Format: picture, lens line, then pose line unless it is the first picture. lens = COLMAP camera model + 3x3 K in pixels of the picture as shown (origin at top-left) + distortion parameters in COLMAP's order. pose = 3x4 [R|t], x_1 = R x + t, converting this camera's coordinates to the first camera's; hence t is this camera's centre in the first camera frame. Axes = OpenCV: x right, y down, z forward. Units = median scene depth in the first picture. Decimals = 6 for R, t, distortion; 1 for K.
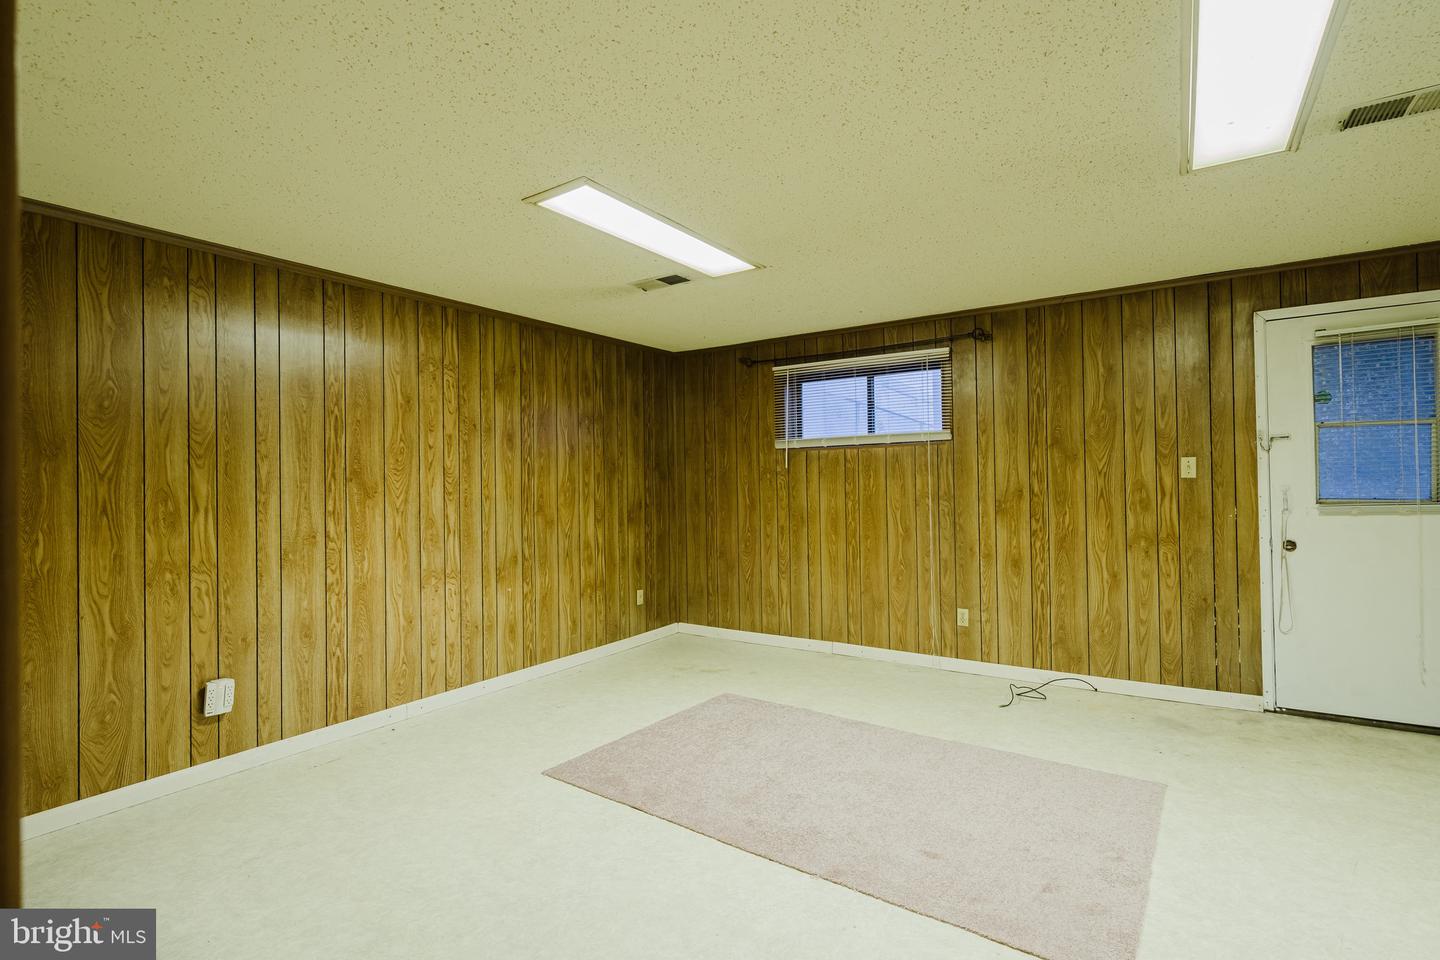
lens RADIAL K [[698.2, 0, 714.5], [0, 698.2, 475.3], [0, 0, 1]] dist [-0.000247, 0.002516]
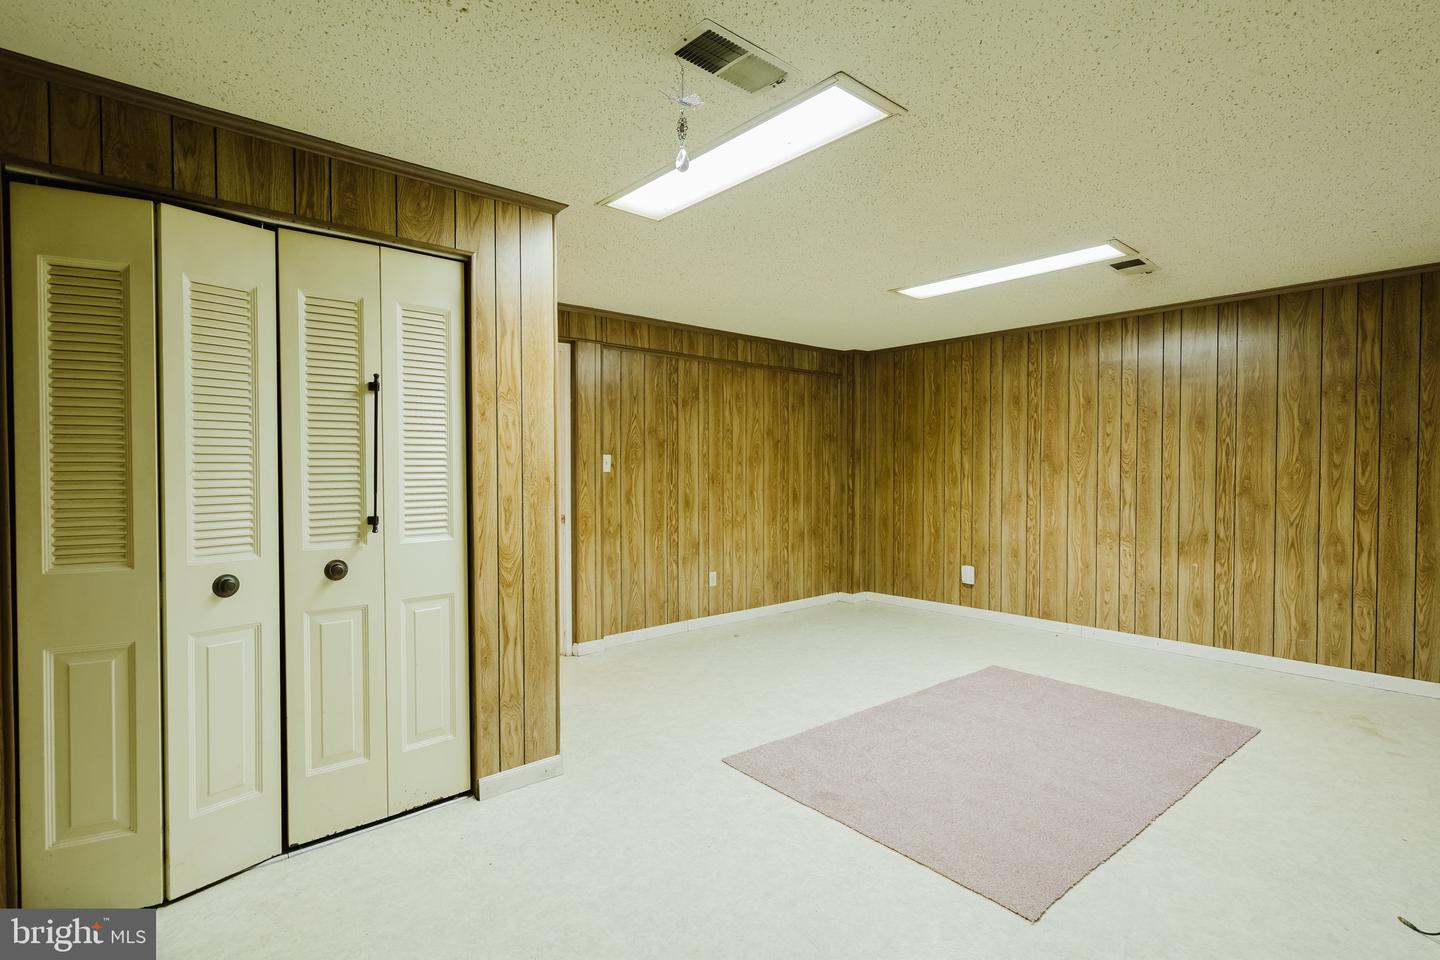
lens RADIAL K [[698.2, 0, 716.4], [0, 698.2, 475.2], [0, 0, 1]] dist [-0.000247, 0.002516]
pose [[-0.256470, 0.032194, -0.966016, 1.008251], [0.019287, 0.999417, 0.028187, -0.016755], [0.966360, -0.011403, -0.256941, 0.642754]]
